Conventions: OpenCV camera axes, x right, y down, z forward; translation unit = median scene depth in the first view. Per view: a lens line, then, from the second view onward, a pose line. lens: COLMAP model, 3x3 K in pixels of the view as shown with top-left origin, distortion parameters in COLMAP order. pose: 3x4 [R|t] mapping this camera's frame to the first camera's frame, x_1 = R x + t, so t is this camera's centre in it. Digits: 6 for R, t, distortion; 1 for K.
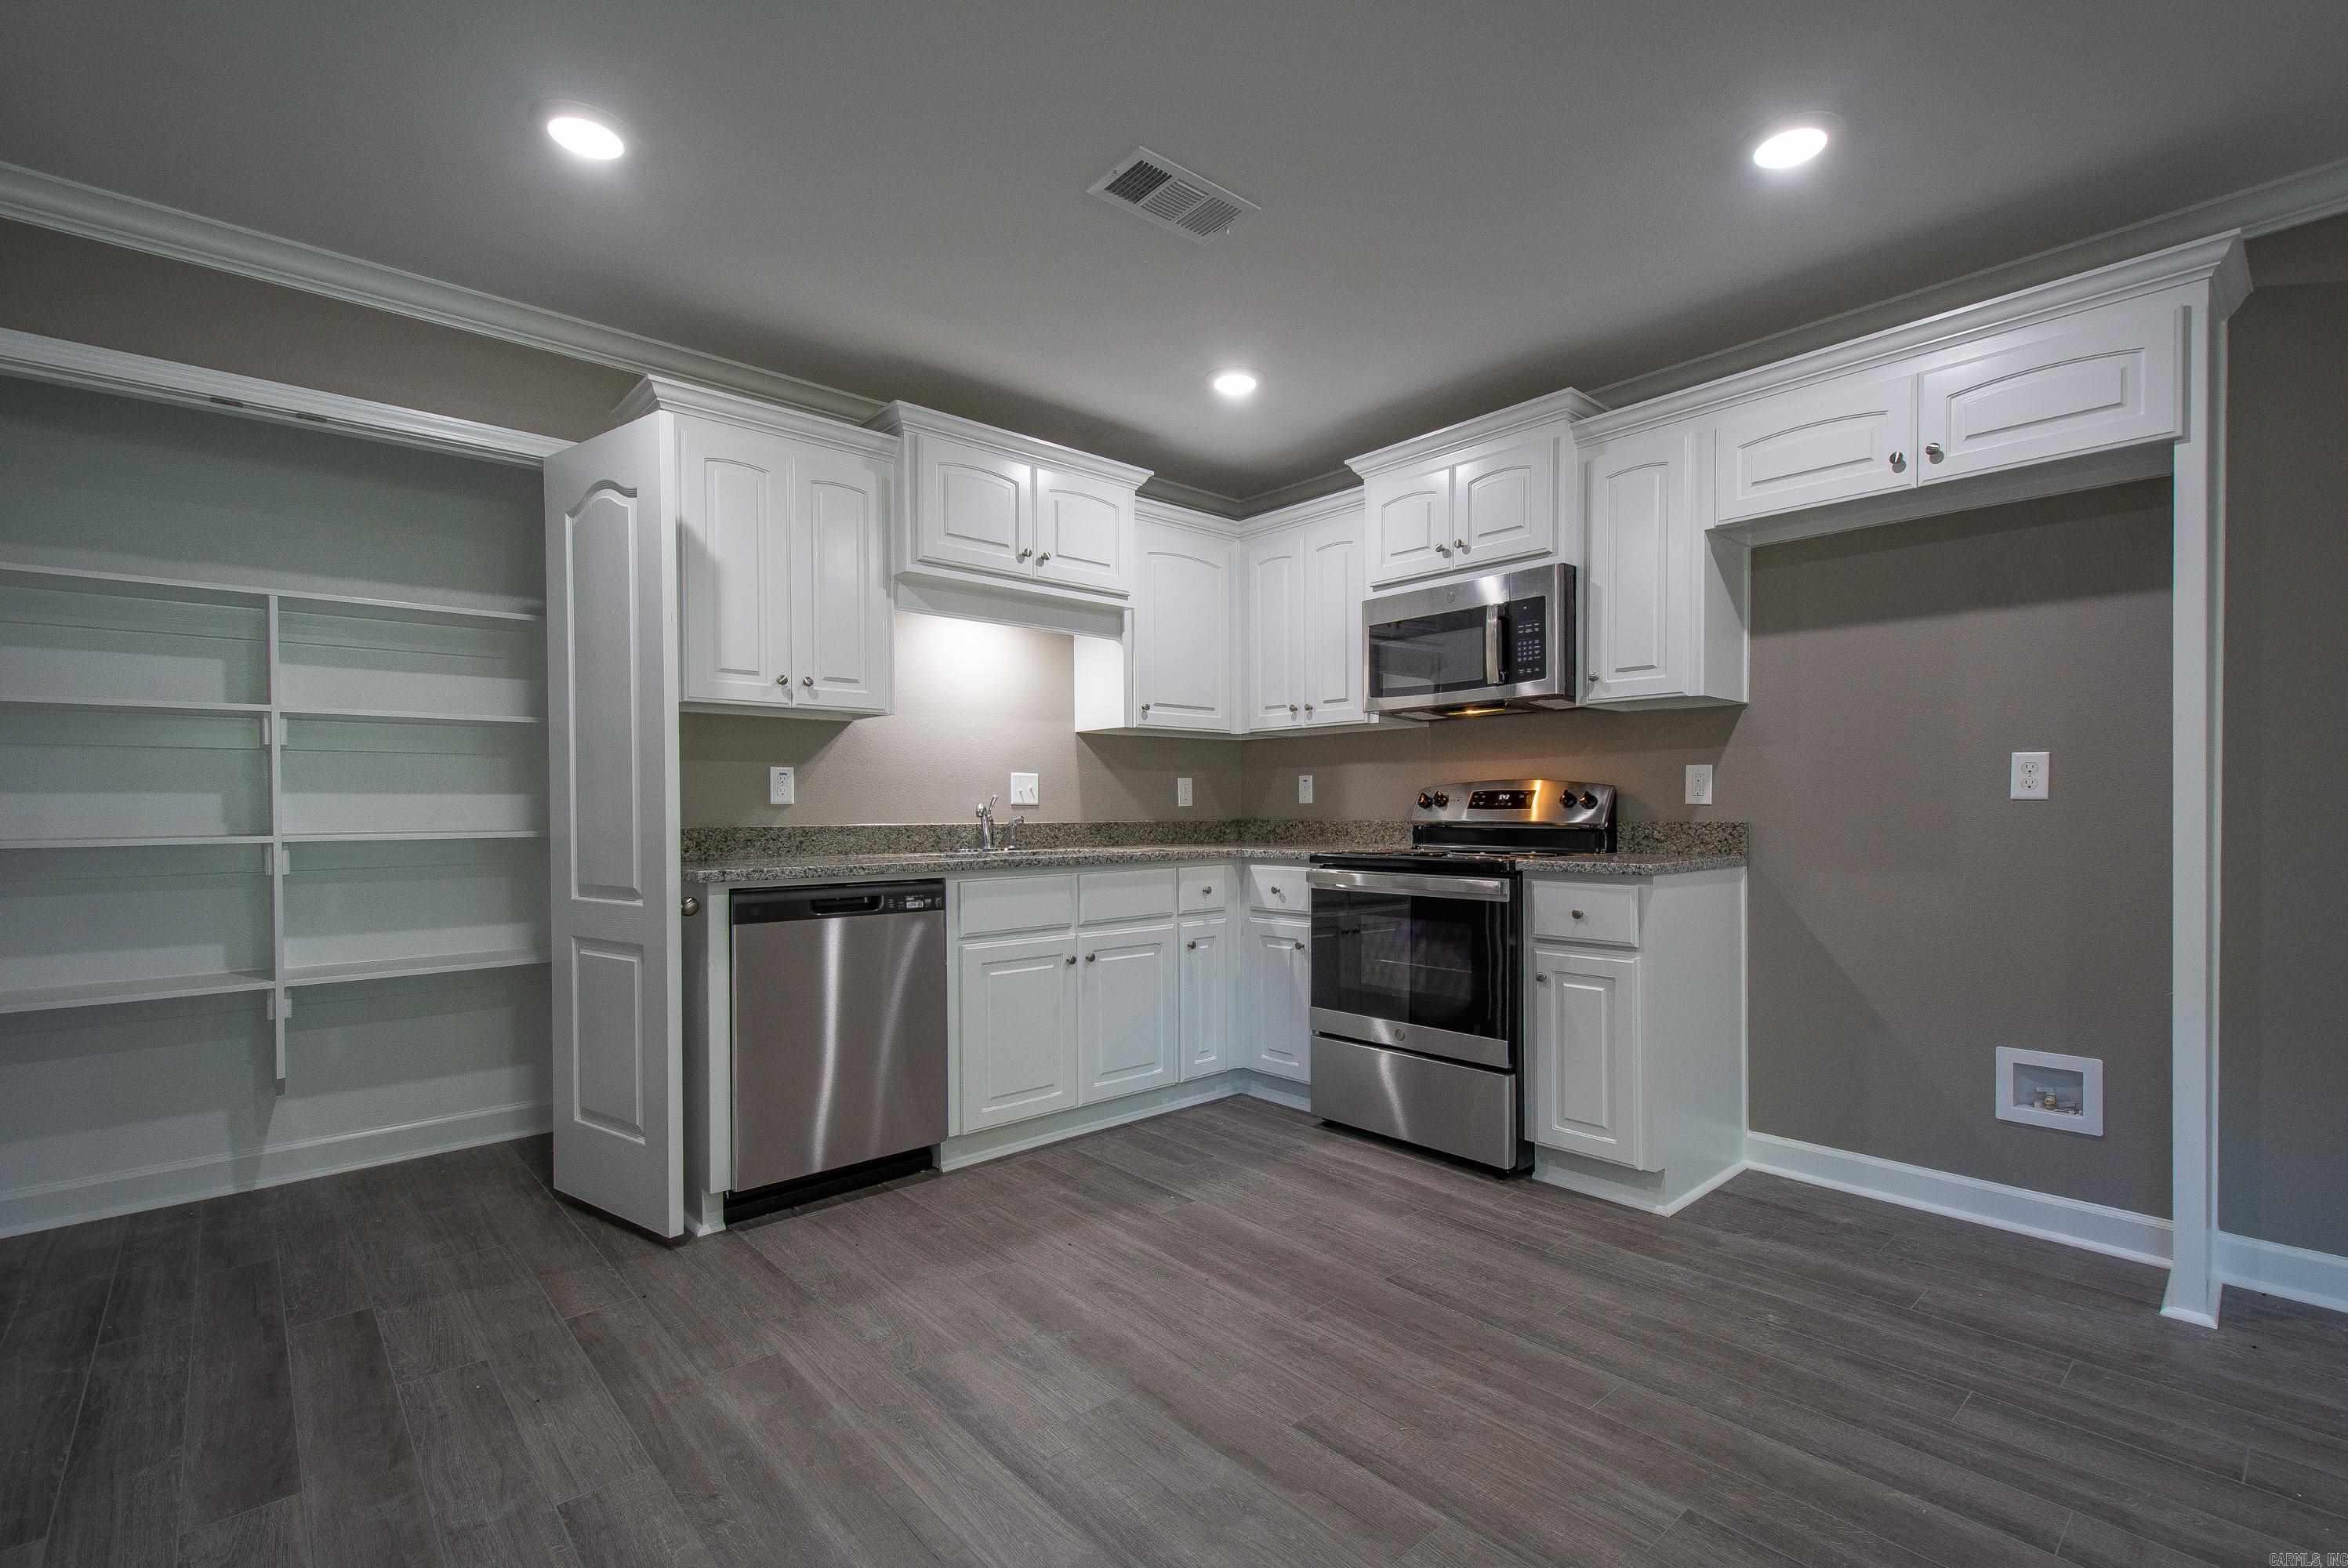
lens RADIAL K [[1048.6, 0, 1197.4], [0, 1048.6, 821.2], [0, 0, 1]] dist [0.014088, -0.000230]
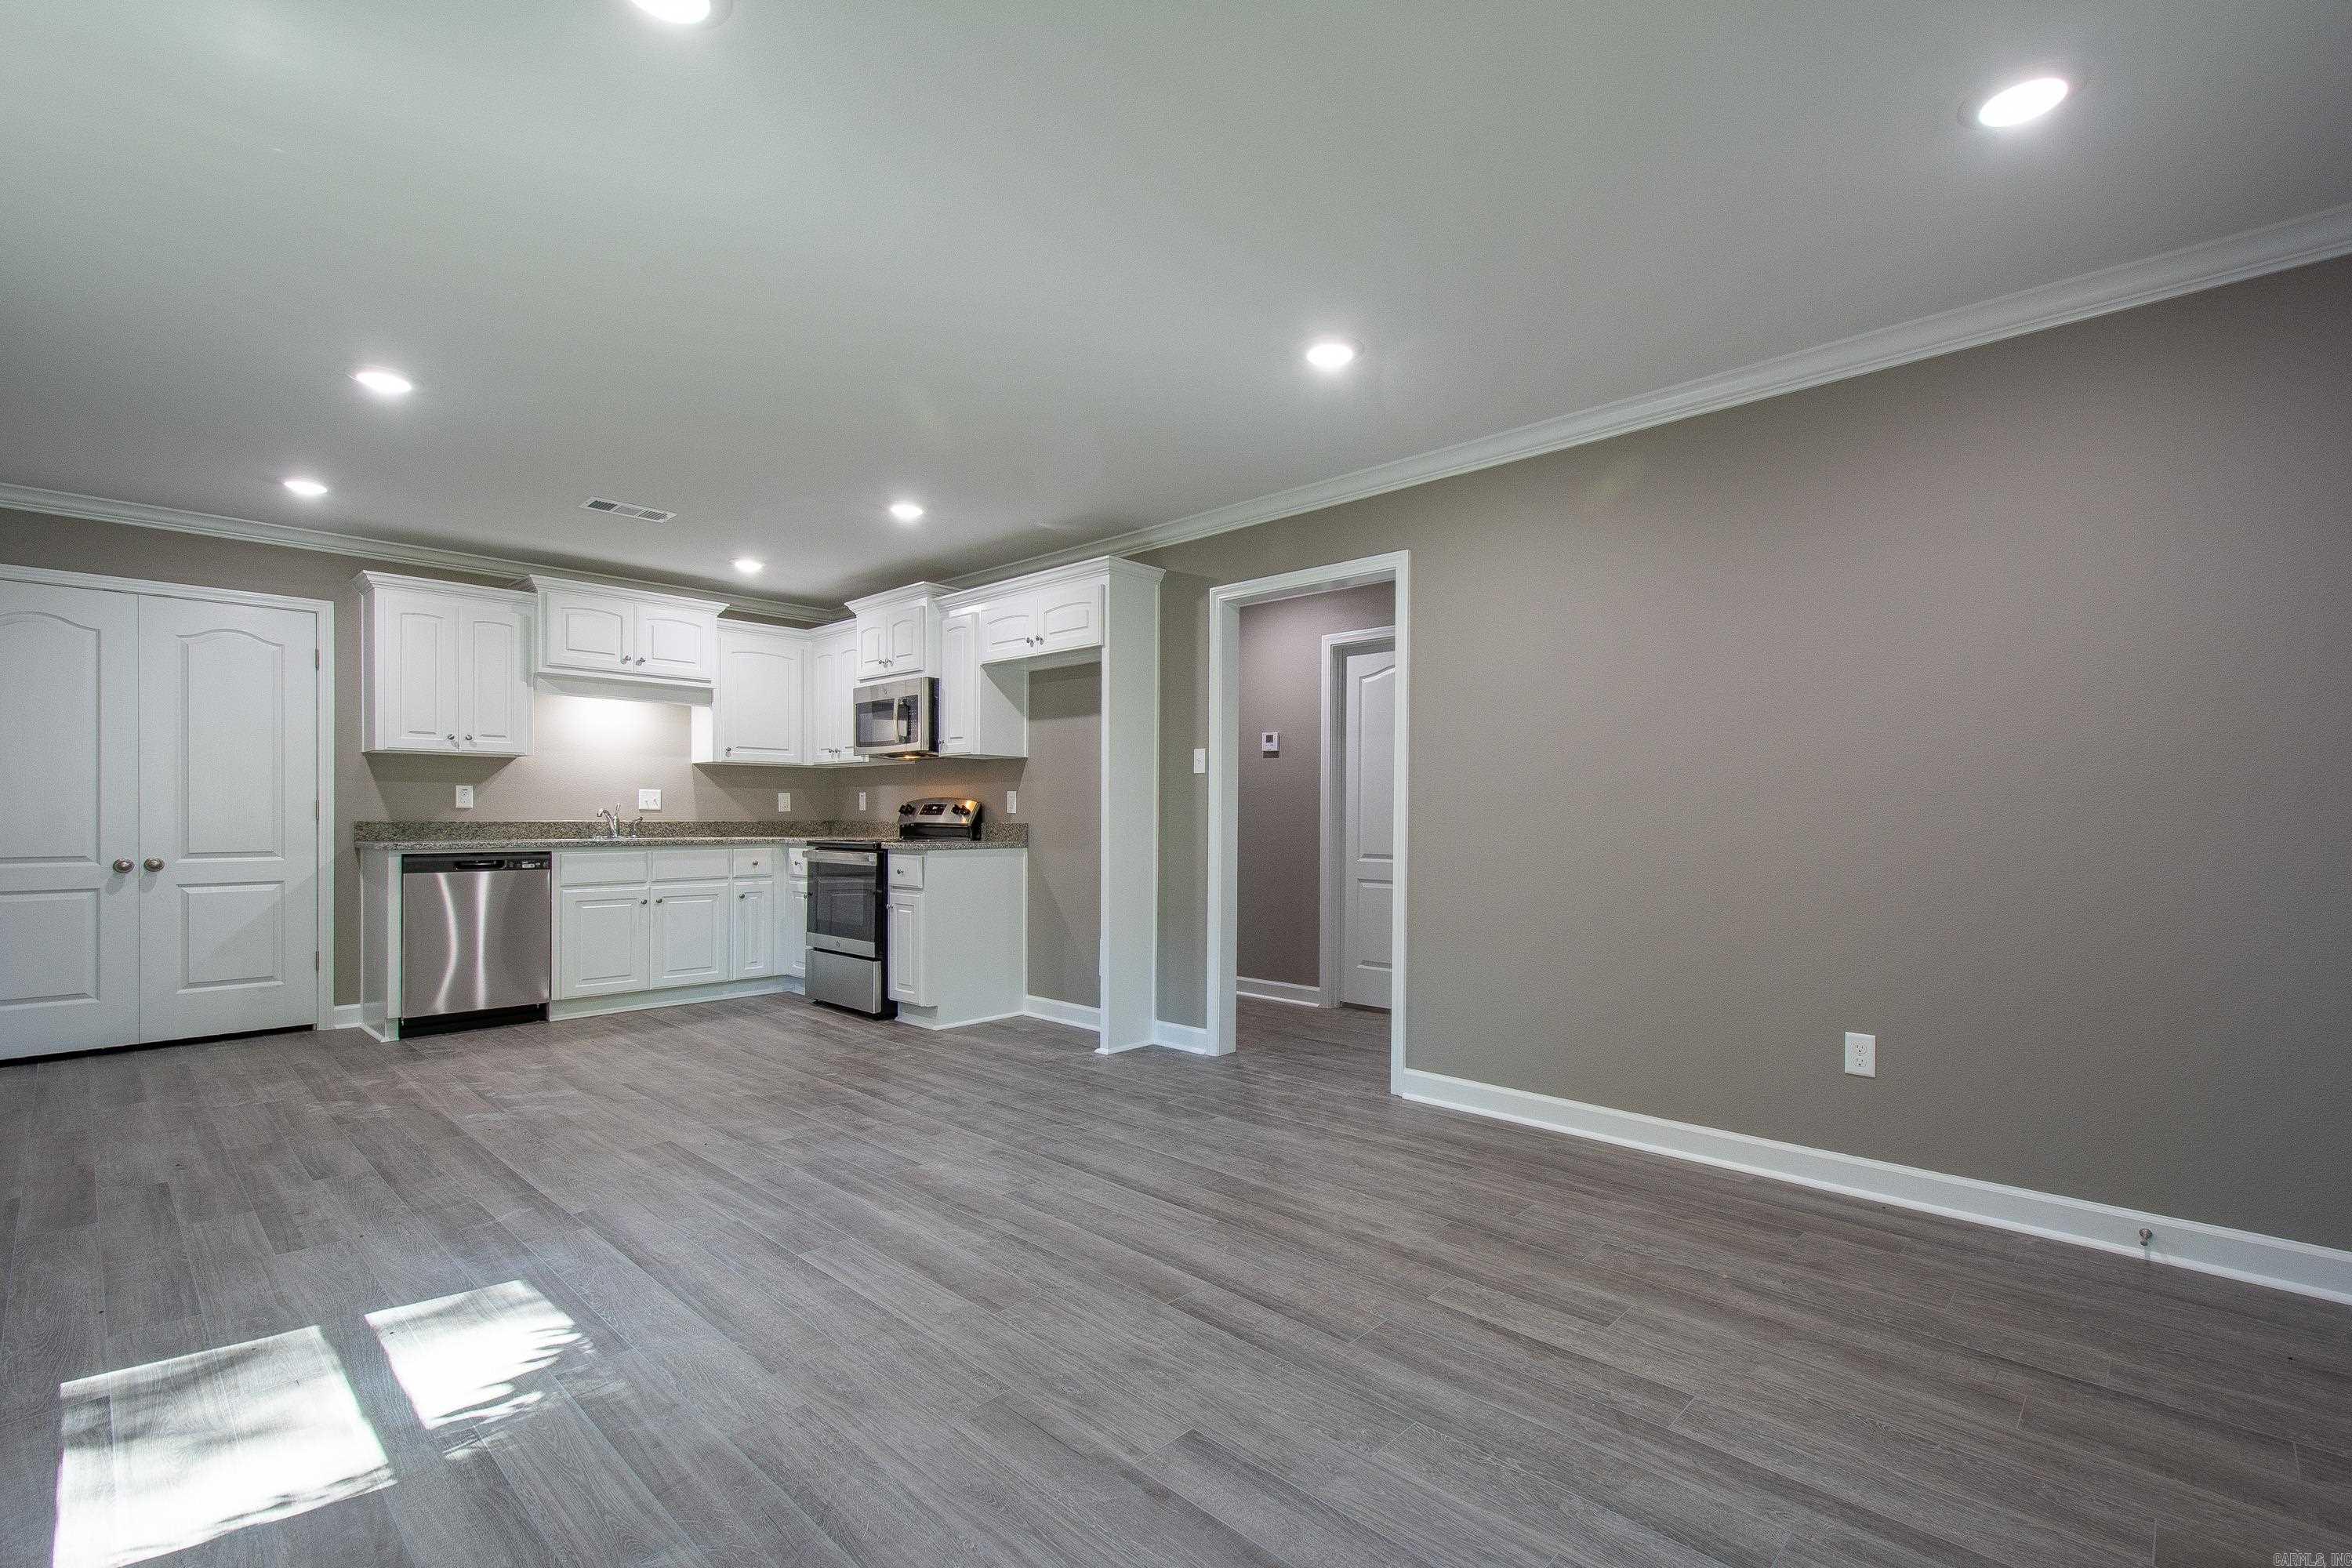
lens RADIAL K [[1046.7, 0, 1214.7], [0, 1046.7, 820.4], [0, 0, 1]] dist [0.020149, -0.008208]
pose [[0.996552, 0.008419, 0.082542, 0.662842], [-0.007829, 0.999942, -0.007462, 0.006693], [-0.082600, 0.006790, 0.996560, -0.777062]]
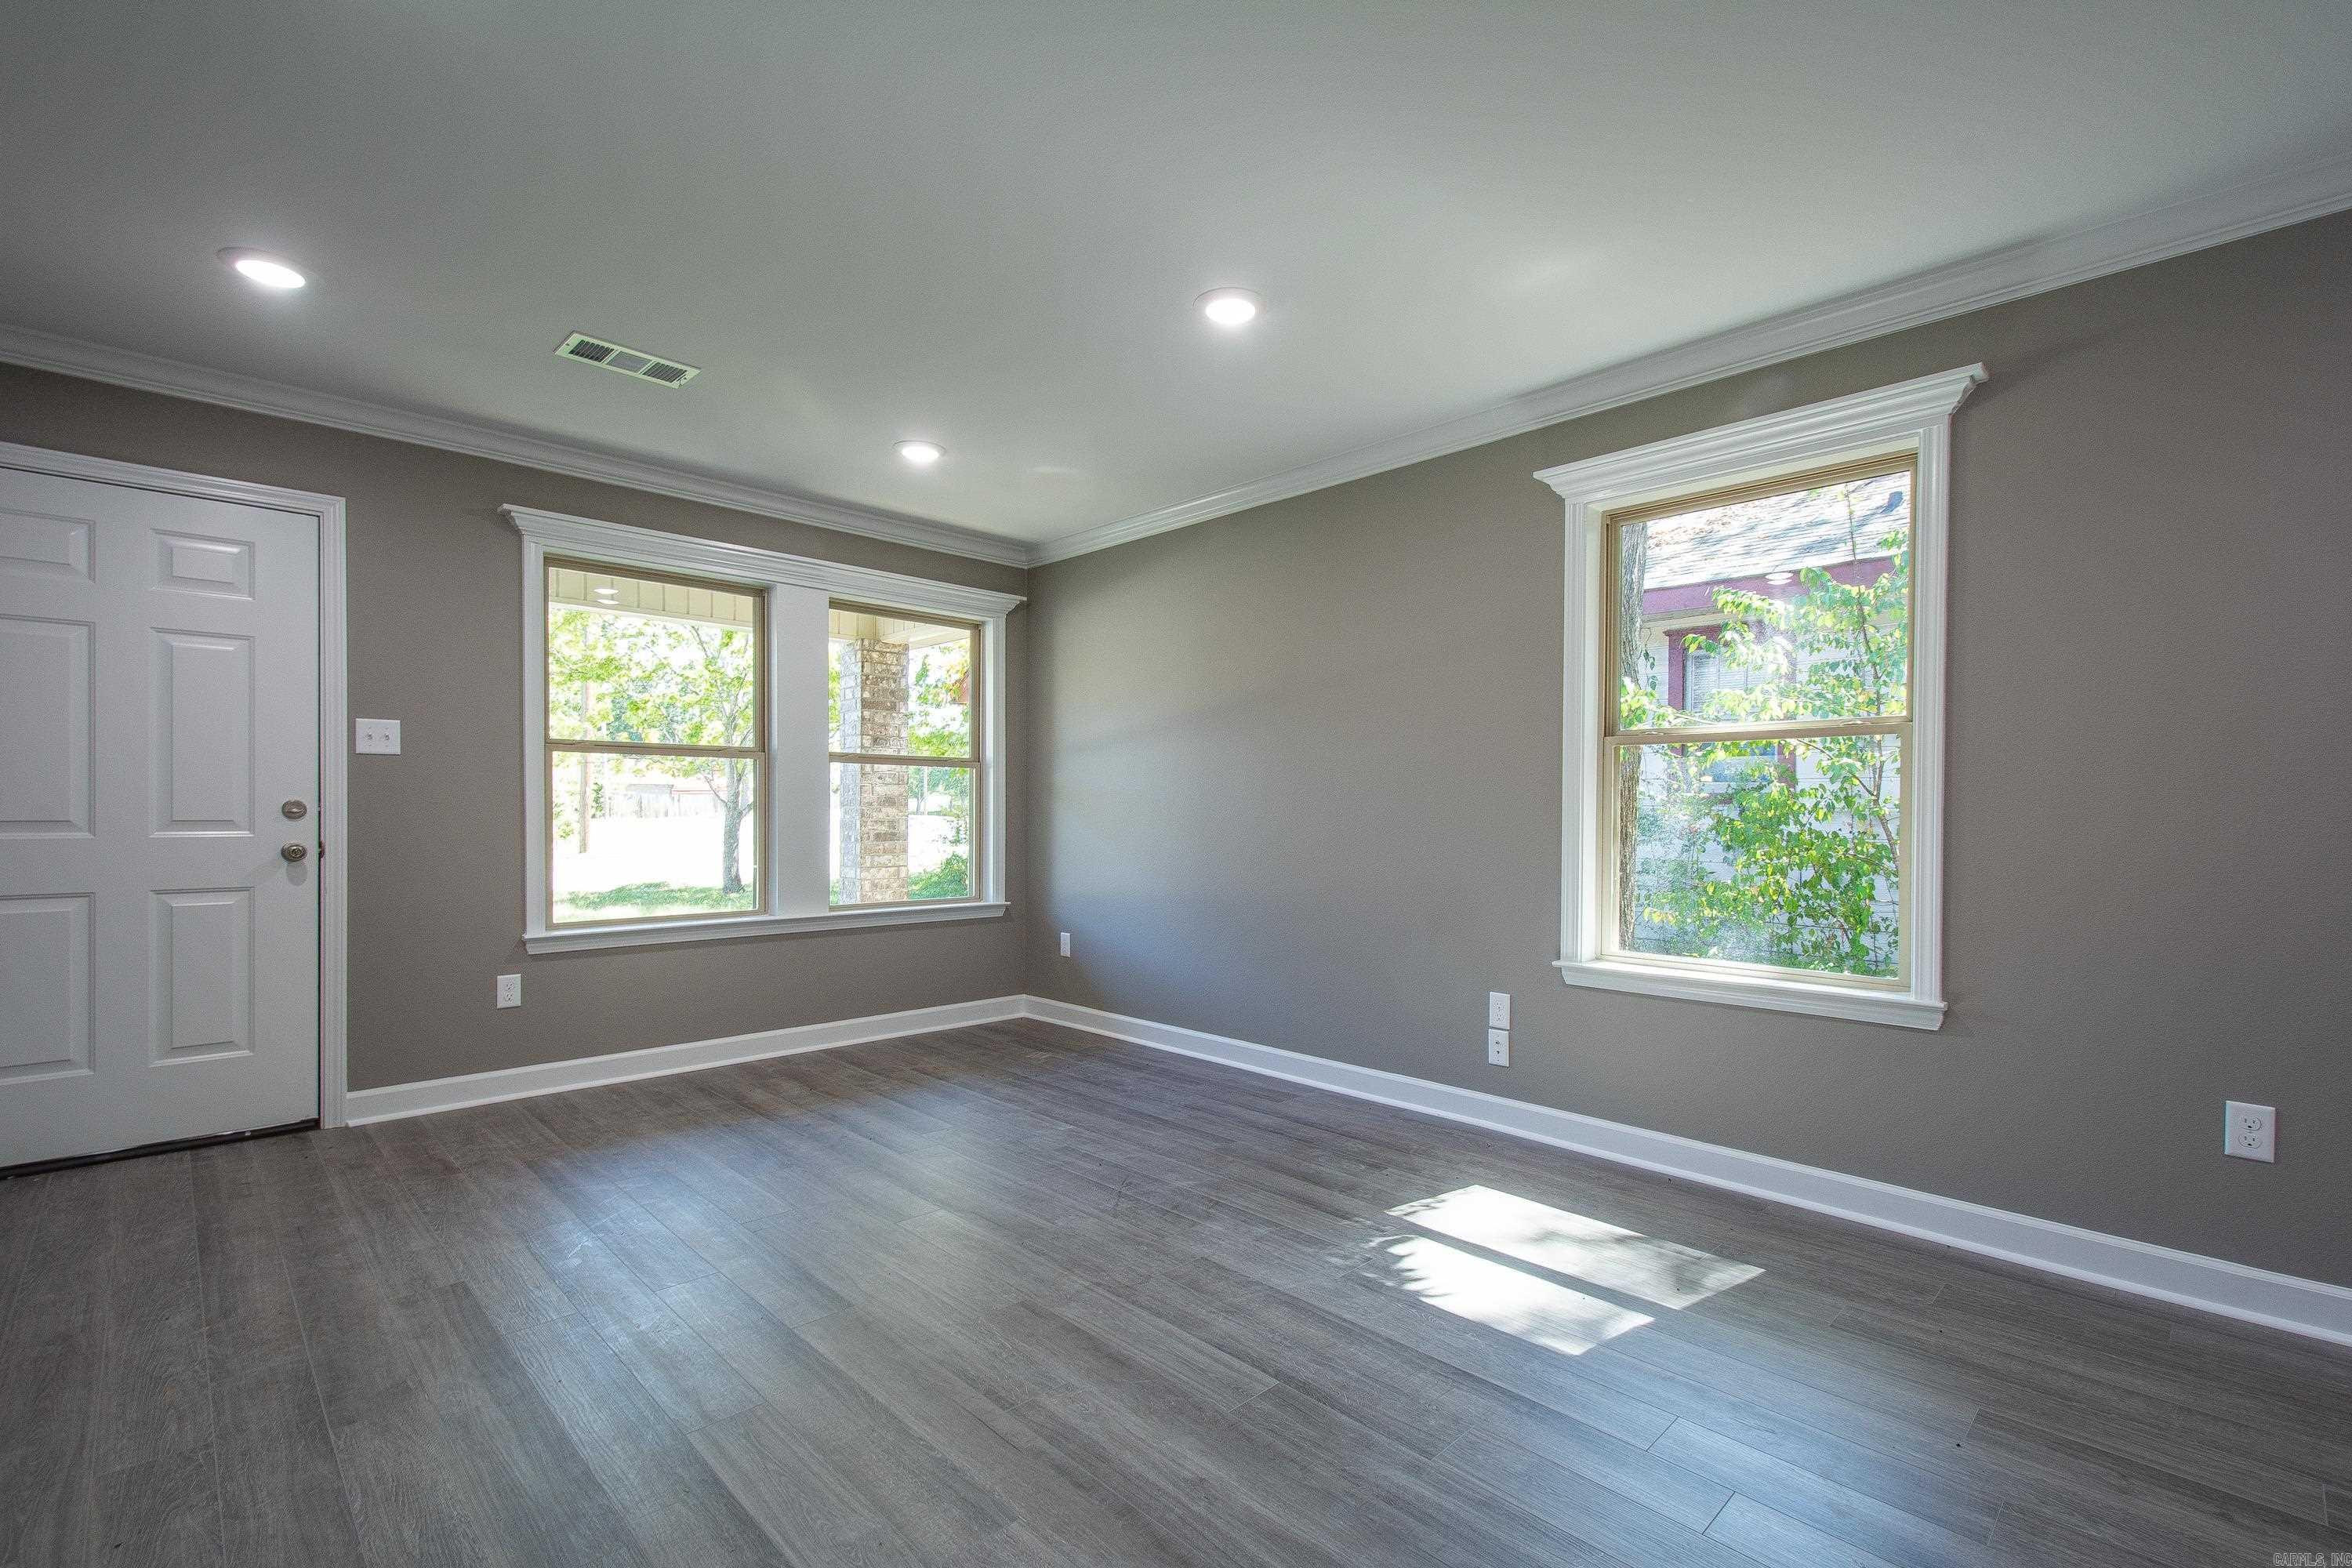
lens RADIAL K [[1042.6, 0, 1199.0], [0, 1042.6, 820.0], [0, 0, 1]] dist [0.021517, -0.007706]
pose [[-0.999196, 0.002054, -0.040027, 0.491564], [0.001078, 0.999702, 0.024399, -0.012130], [0.040066, 0.024336, -0.998901, 0.620413]]
